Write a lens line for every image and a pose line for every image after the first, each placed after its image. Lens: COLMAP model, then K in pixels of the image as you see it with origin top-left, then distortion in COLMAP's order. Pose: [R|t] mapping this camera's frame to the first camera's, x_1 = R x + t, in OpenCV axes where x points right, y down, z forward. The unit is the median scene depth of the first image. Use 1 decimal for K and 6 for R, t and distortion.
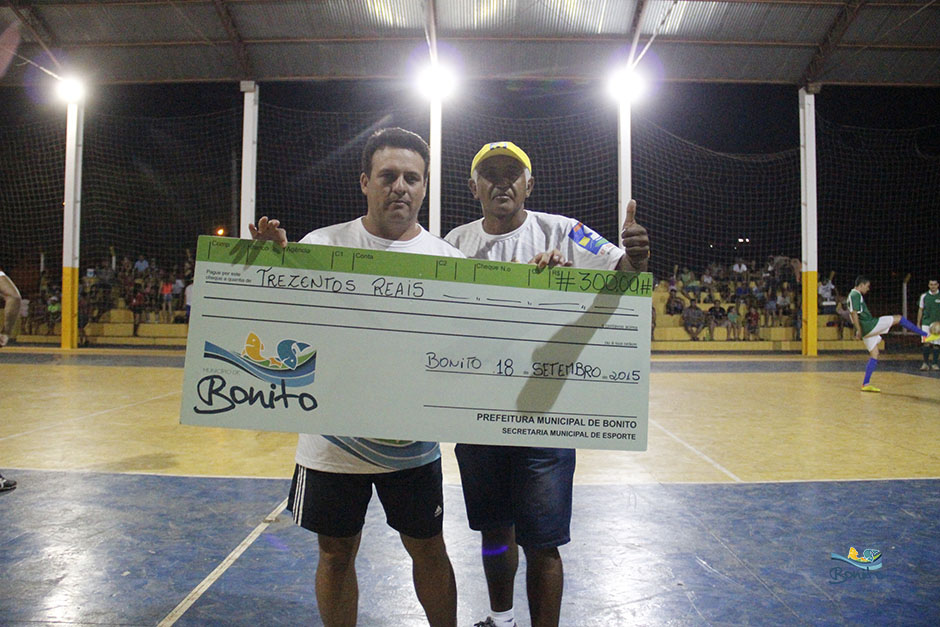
lens RADIAL K [[758.6, 0, 500.5], [0, 758.6, 295.2], [0, 0, 1]] dist [-0.233430, 0.193066]
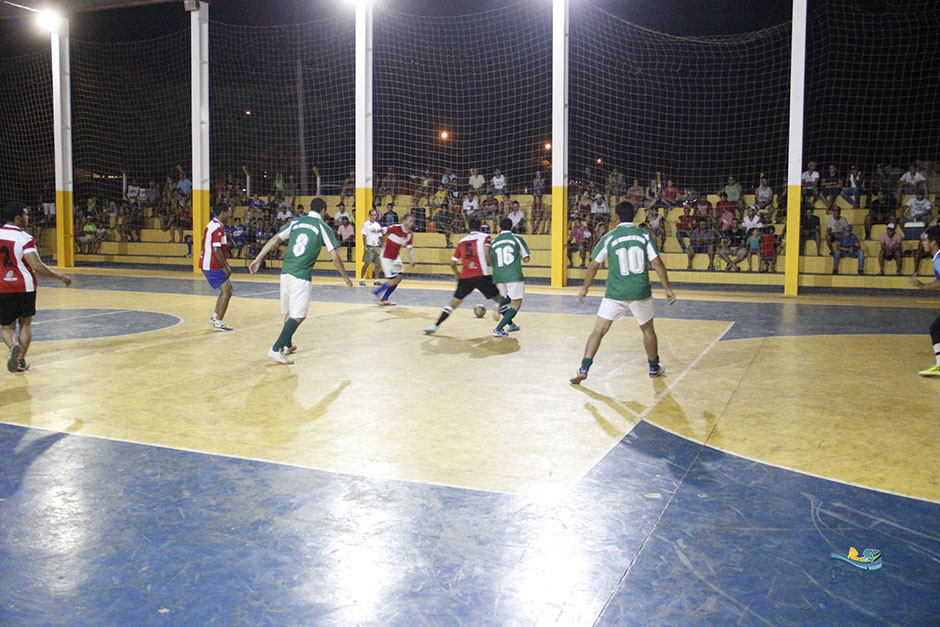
lens RADIAL K [[890.4, 0, 470.0], [0, 890.4, 313.5], [0, 0, 1]] dist [-0.152642, 0.232332]
pose [[0.926807, 0.039855, -0.373418, 0.451321], [0.000822, 0.994135, 0.108142, 0.002993], [0.375538, -0.100534, 0.921338, 0.008111]]
